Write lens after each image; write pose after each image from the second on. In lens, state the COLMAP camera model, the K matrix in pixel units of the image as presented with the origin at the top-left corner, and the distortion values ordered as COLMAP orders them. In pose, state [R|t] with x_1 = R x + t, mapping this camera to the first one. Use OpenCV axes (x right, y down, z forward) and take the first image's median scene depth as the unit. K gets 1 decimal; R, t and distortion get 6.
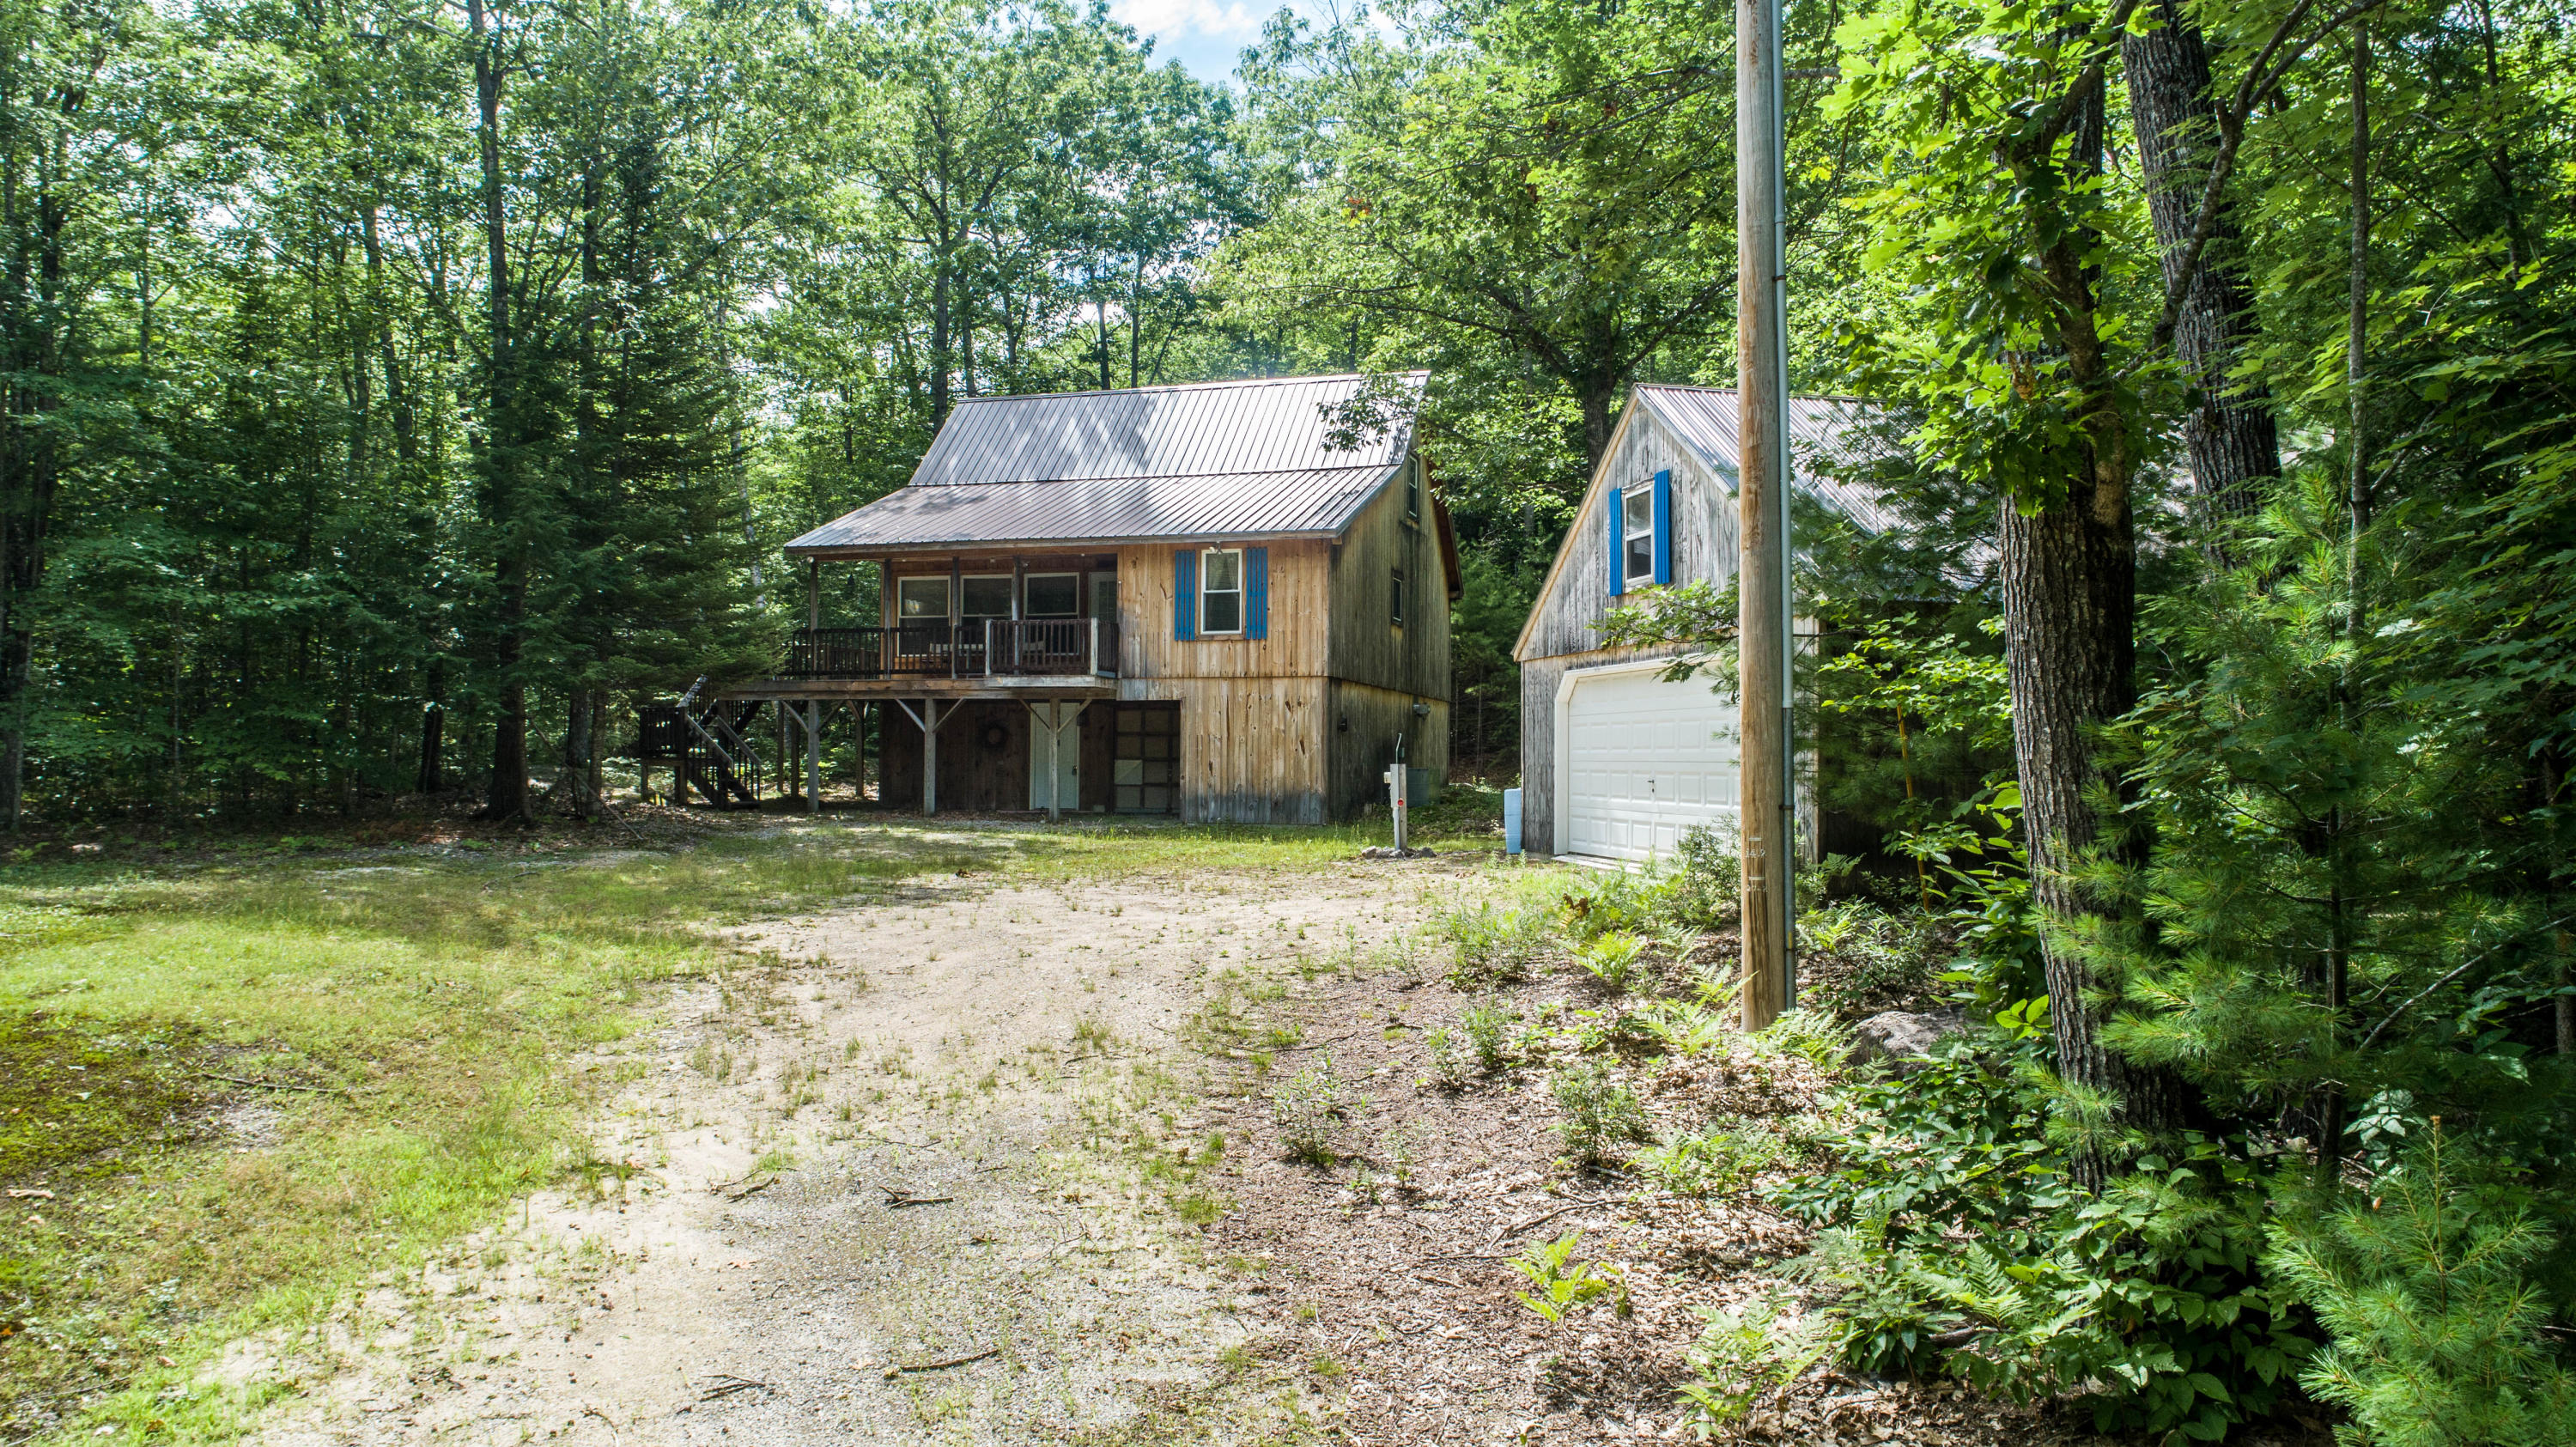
lens RADIAL K [[1727.7, 0, 1290.5], [0, 1727.7, 716.8], [0, 0, 1]] dist [-0.022597, 0.011643]
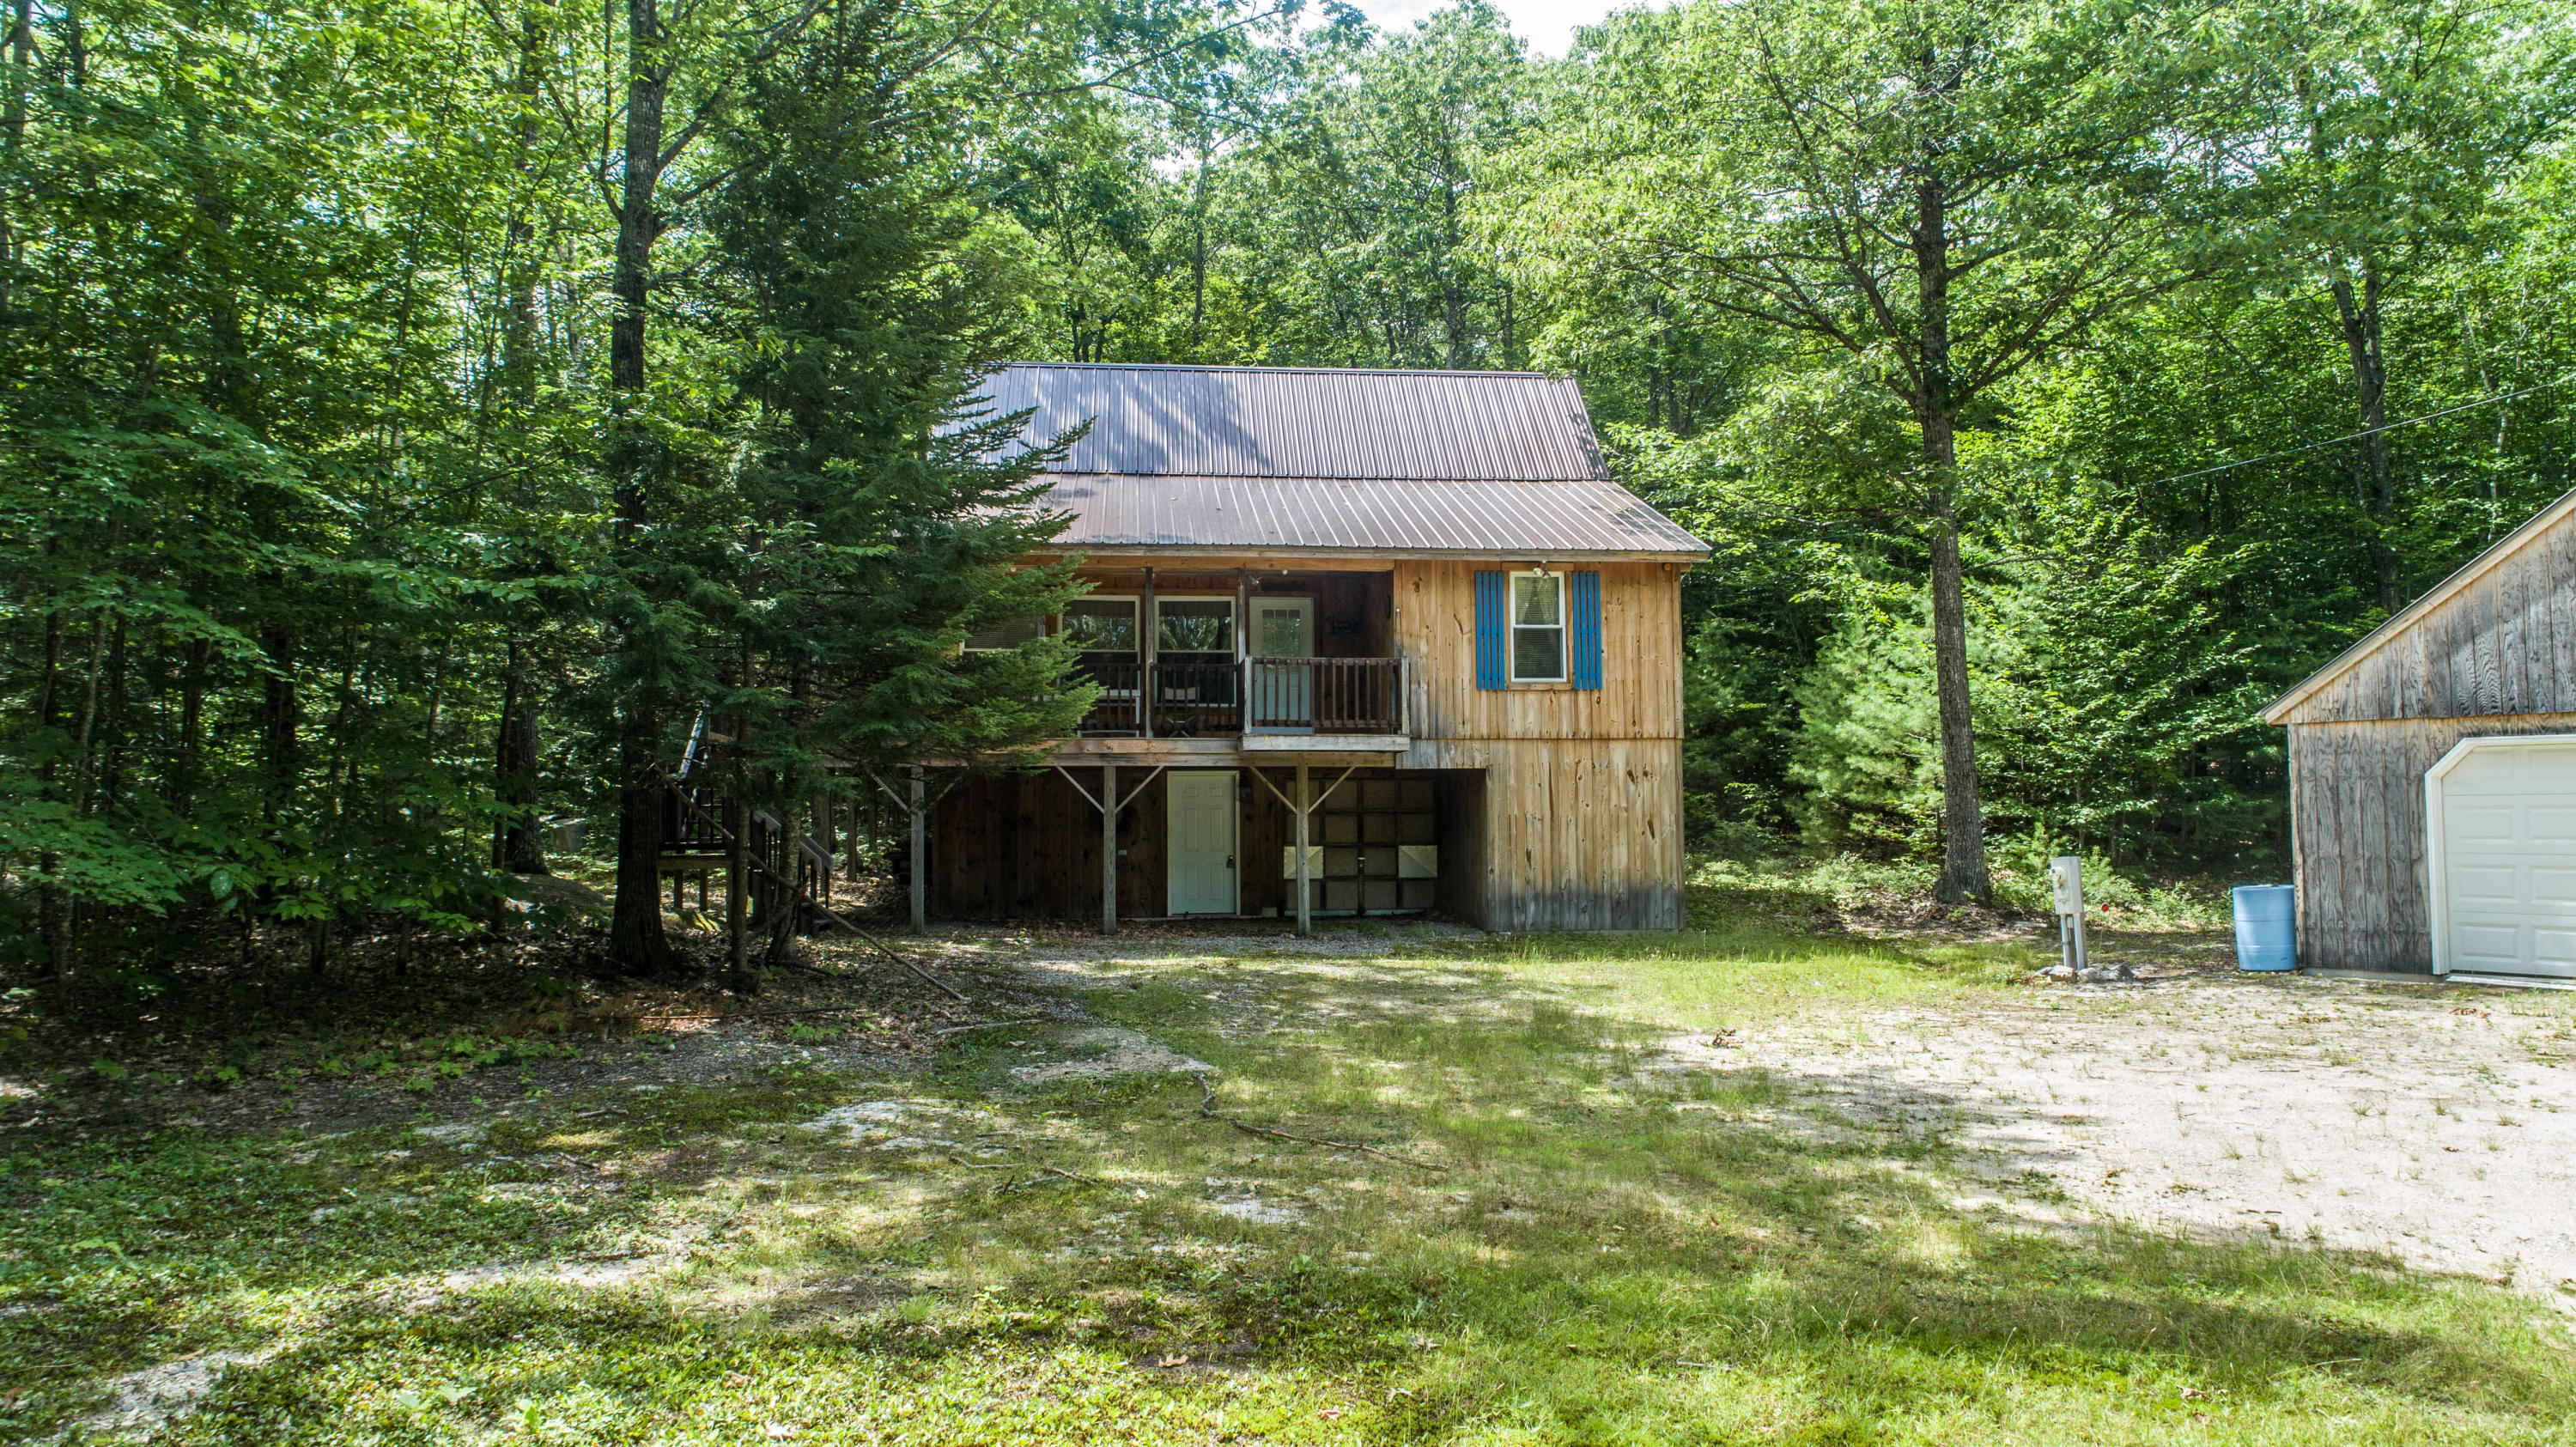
lens RADIAL K [[1727.7, 0, 1290.6], [0, 1727.7, 725.8], [0, 0, 1]] dist [-0.022597, 0.011643]
pose [[0.925271, 0.009955, 0.379177, -0.427720], [0.001361, 0.999562, -0.029563, -0.006213], [-0.379305, 0.027870, 0.924852, 0.334996]]
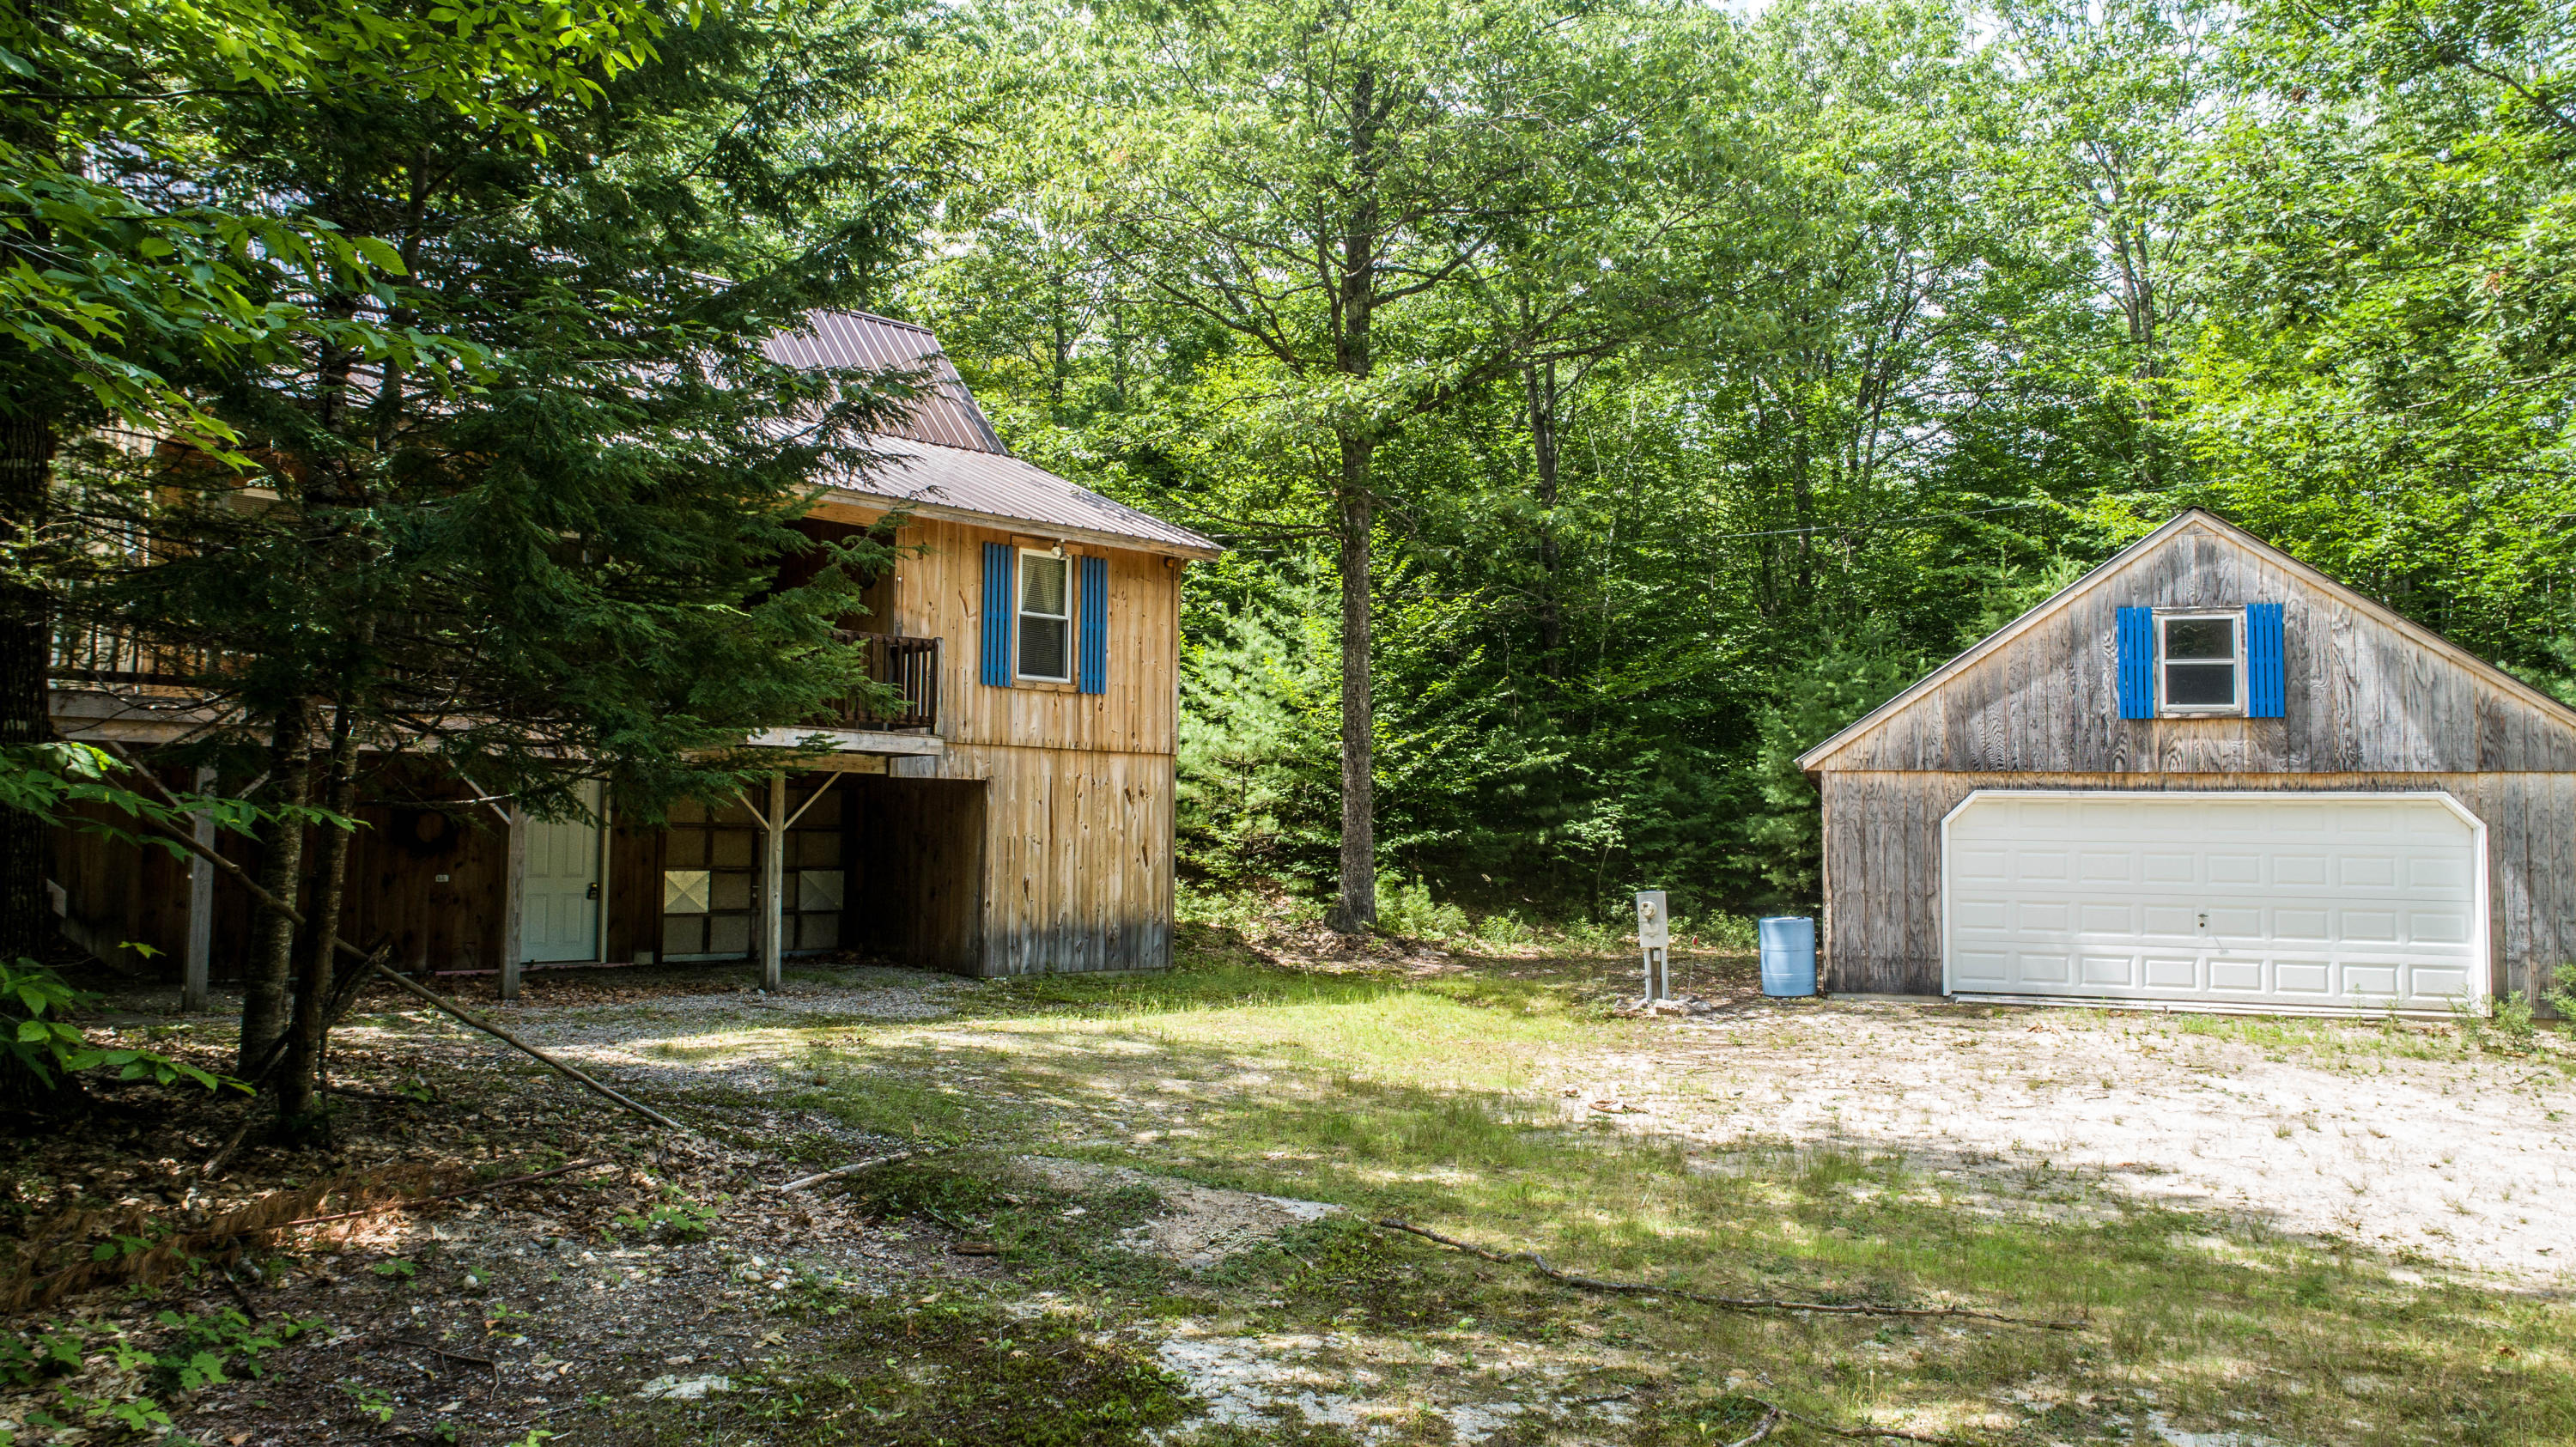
lens RADIAL K [[1727.7, 0, 1282.5], [0, 1727.7, 730.3], [0, 0, 1]] dist [-0.022597, 0.011643]
pose [[0.501210, 0.053529, 0.863668, -0.549306], [-0.032479, 0.998545, -0.043040, -0.004484], [-0.864716, -0.006480, 0.502220, 0.593831]]
